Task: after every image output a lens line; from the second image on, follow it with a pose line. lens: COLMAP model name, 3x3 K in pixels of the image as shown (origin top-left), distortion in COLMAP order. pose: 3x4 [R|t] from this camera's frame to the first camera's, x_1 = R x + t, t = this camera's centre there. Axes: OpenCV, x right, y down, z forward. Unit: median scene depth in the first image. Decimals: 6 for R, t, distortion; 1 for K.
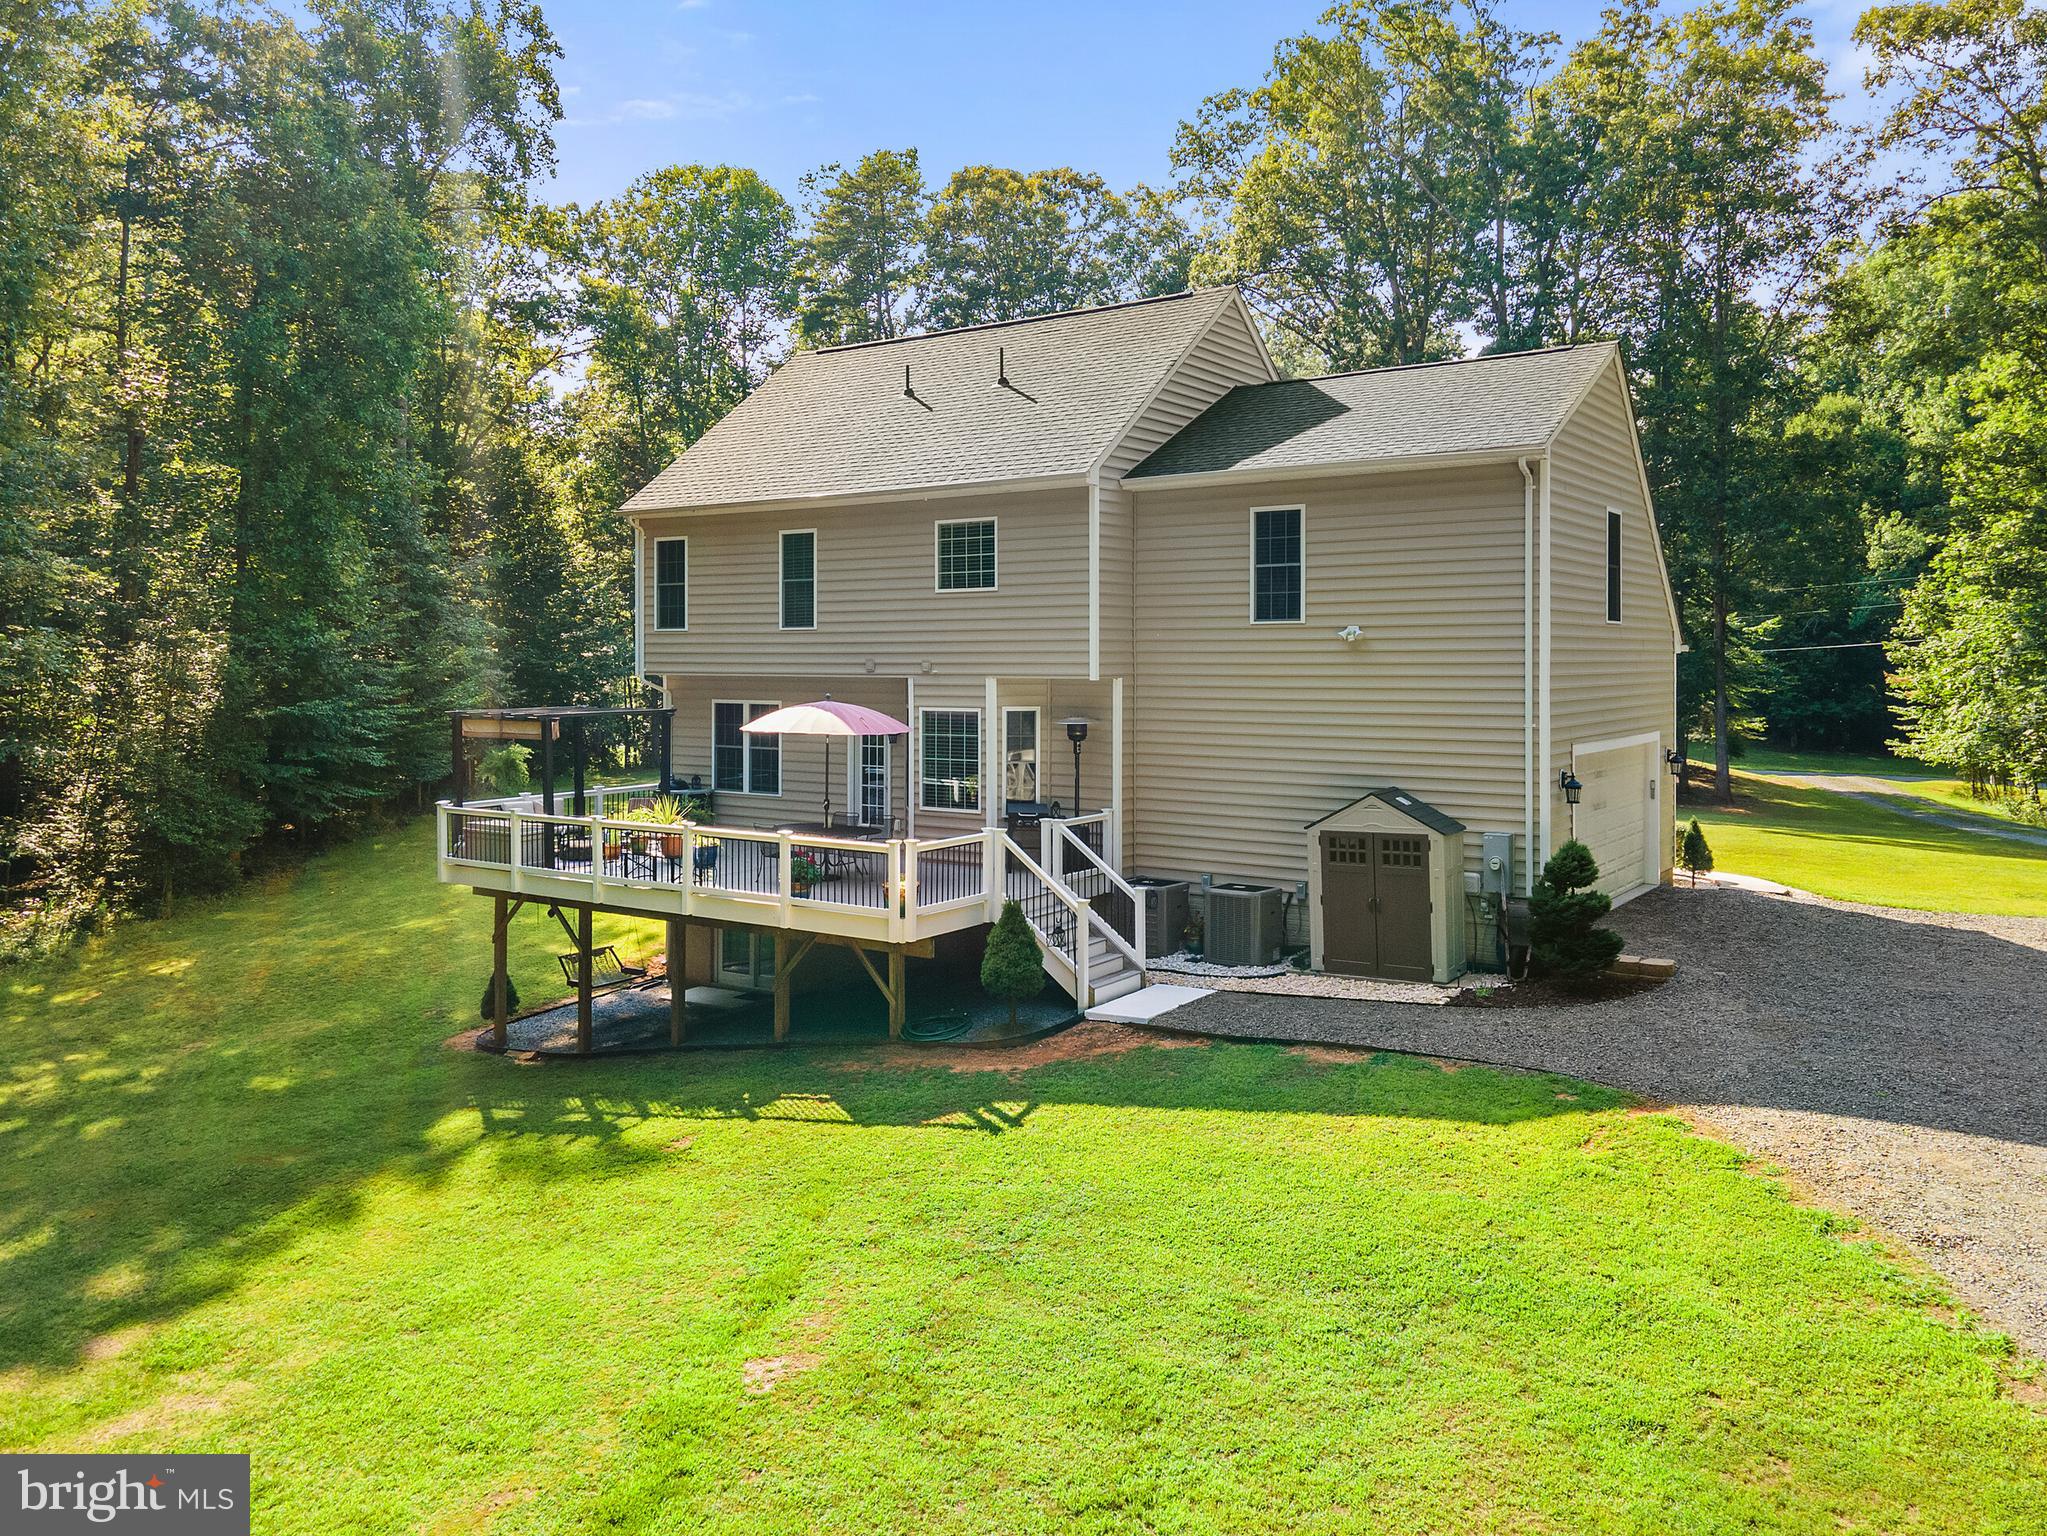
lens RADIAL K [[1476.9, 0, 1023.5], [0, 1476.9, 768.0], [0, 0, 1]] dist [0.054389, 0.001922]
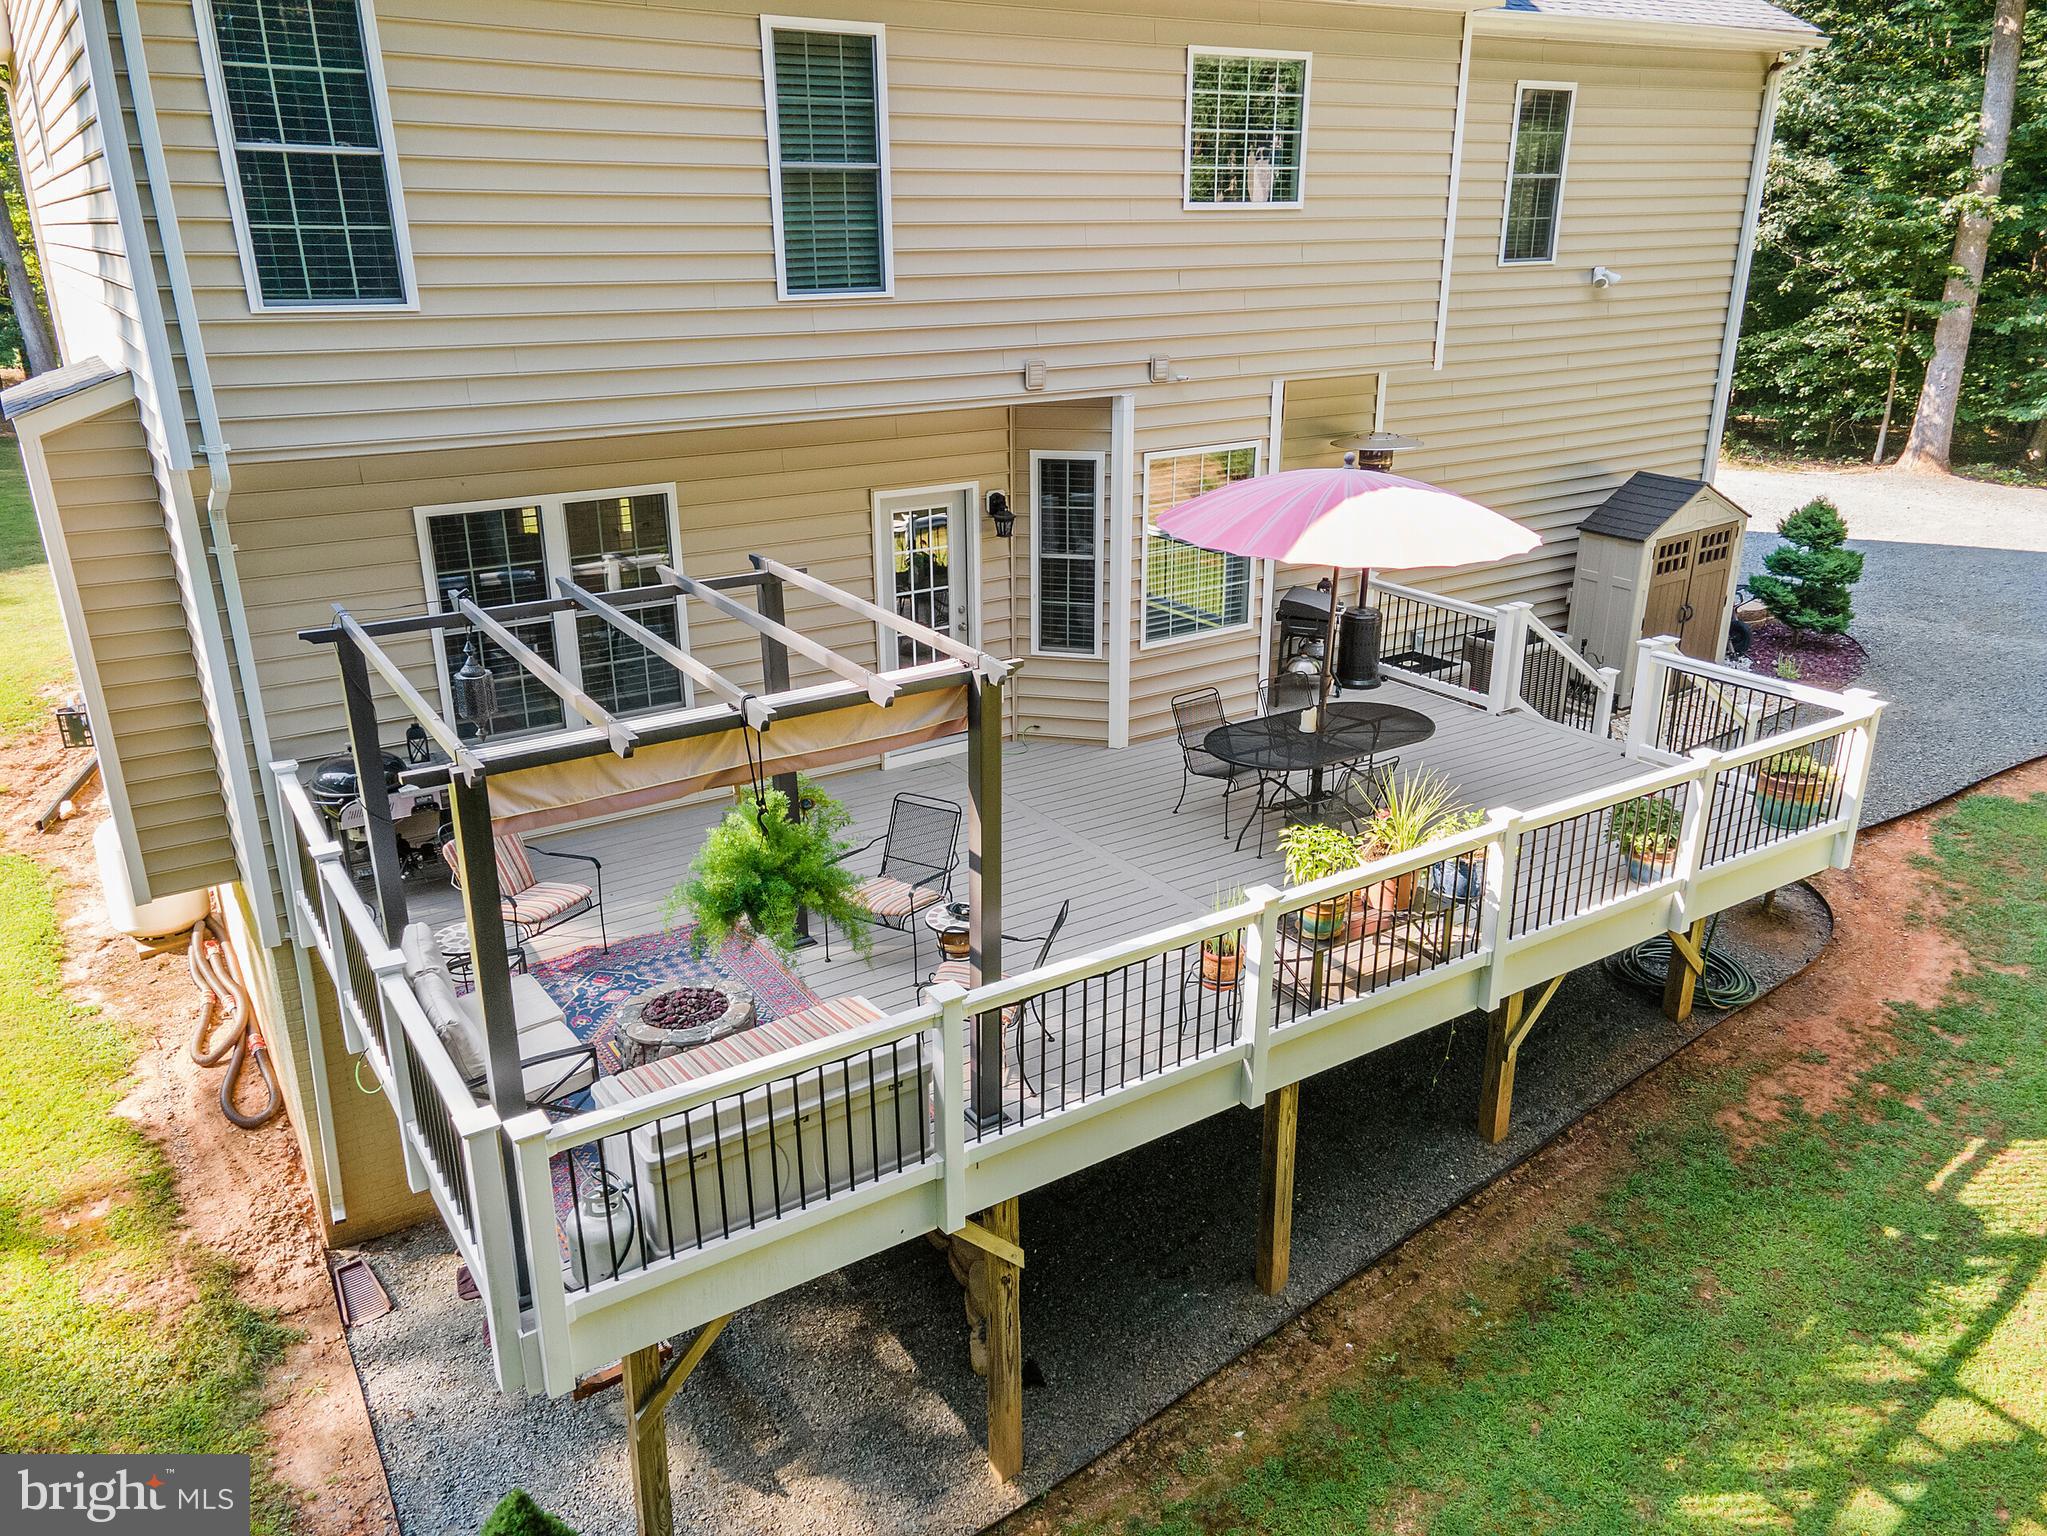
lens RADIAL K [[1476.9, 0, 1023.5], [0, 1476.9, 768.0], [0, 0, 1]] dist [0.054389, 0.001922]
pose [[0.366545, -0.325421, 0.871634, -0.622814], [0.070835, 0.943879, 0.322606, -0.117549], [-0.927700, -0.056507, 0.369025, 0.937637]]
